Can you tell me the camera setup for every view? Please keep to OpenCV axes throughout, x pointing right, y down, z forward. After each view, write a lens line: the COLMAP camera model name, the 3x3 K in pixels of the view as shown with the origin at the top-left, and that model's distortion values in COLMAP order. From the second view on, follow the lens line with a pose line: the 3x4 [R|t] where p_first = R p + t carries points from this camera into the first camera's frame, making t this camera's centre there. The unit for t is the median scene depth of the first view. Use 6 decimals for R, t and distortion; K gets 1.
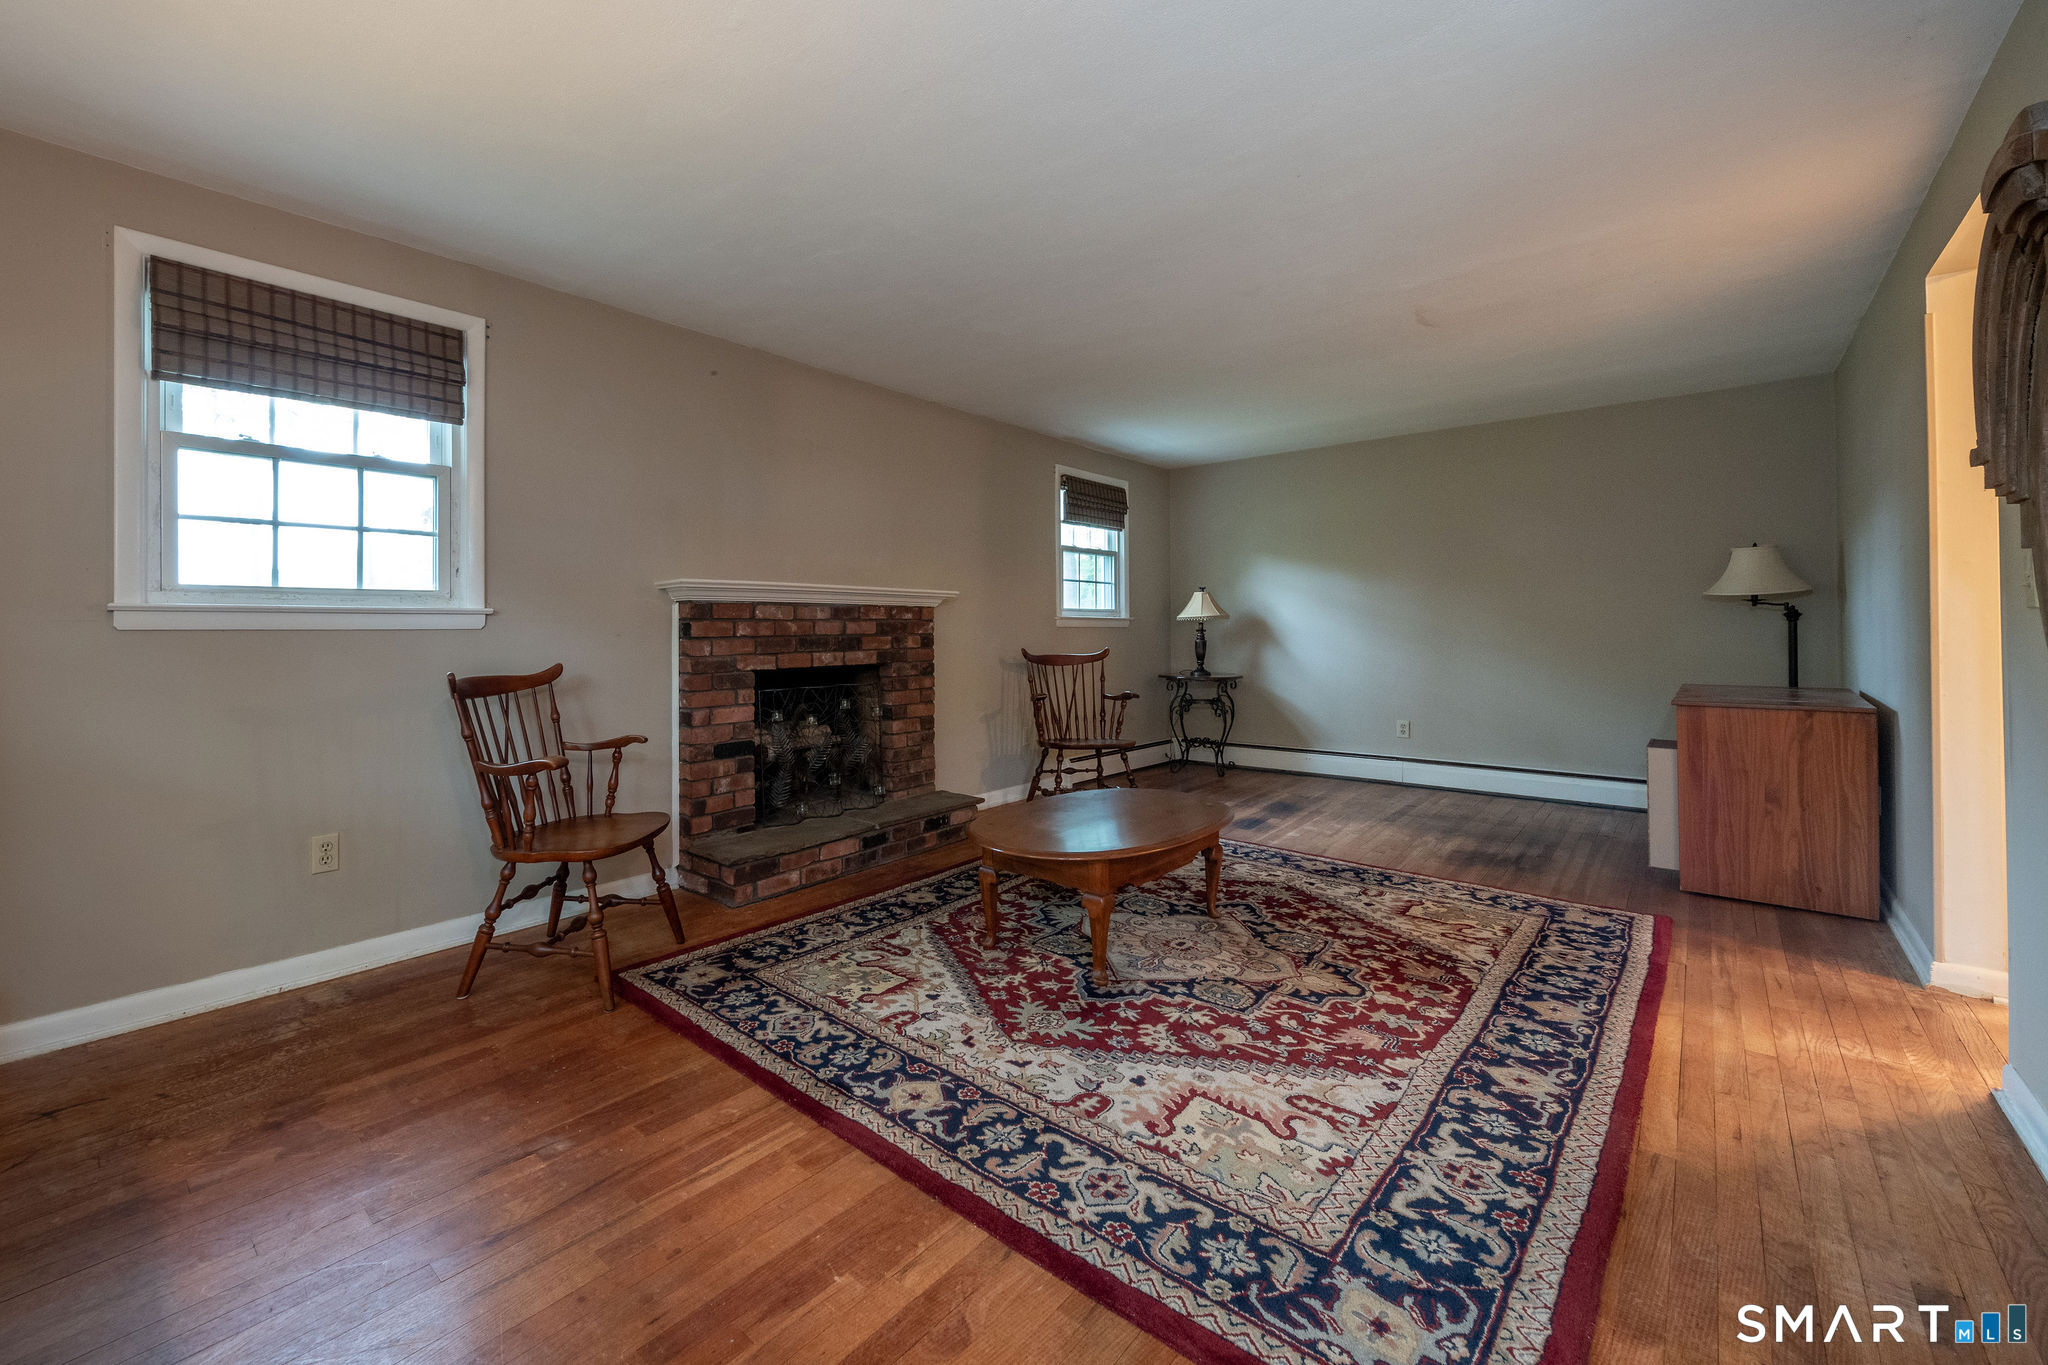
lens RADIAL K [[791.2, 0, 928.9], [0, 791.2, 632.1], [0, 0, 1]] dist [0.002551, -0.002913]
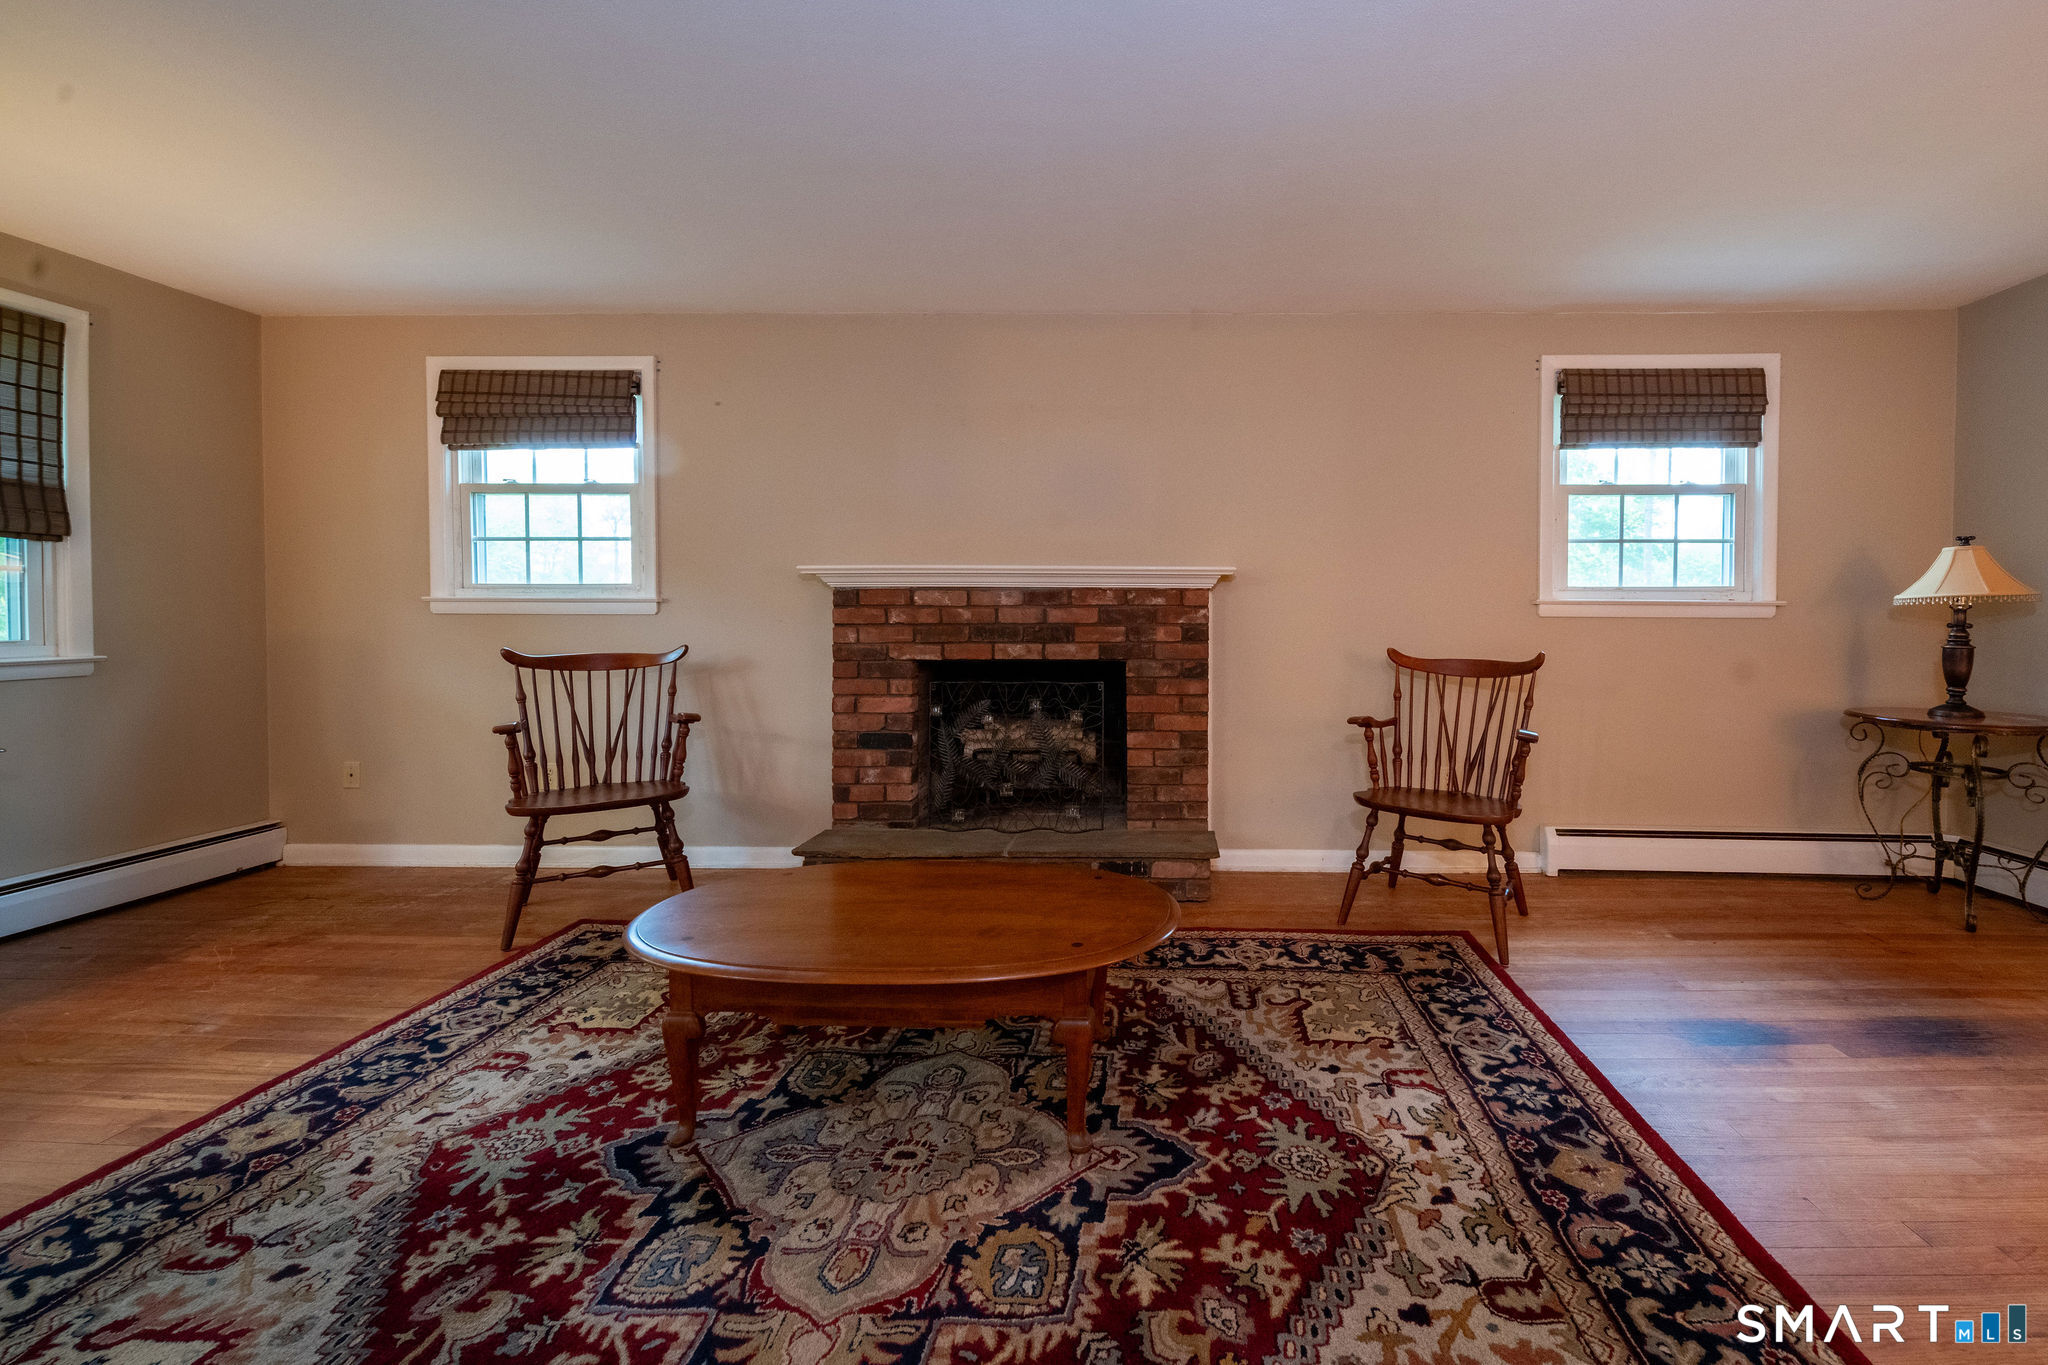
lens RADIAL K [[791.2, 0, 1180.4], [0, 791.2, 631.0], [0, 0, 1]] dist [0.002551, -0.002913]
pose [[0.691718, 0.015510, -0.722001, 0.768988], [-0.009169, 0.999877, 0.012694, -0.001062], [0.722110, -0.002161, 0.691775, 0.655197]]
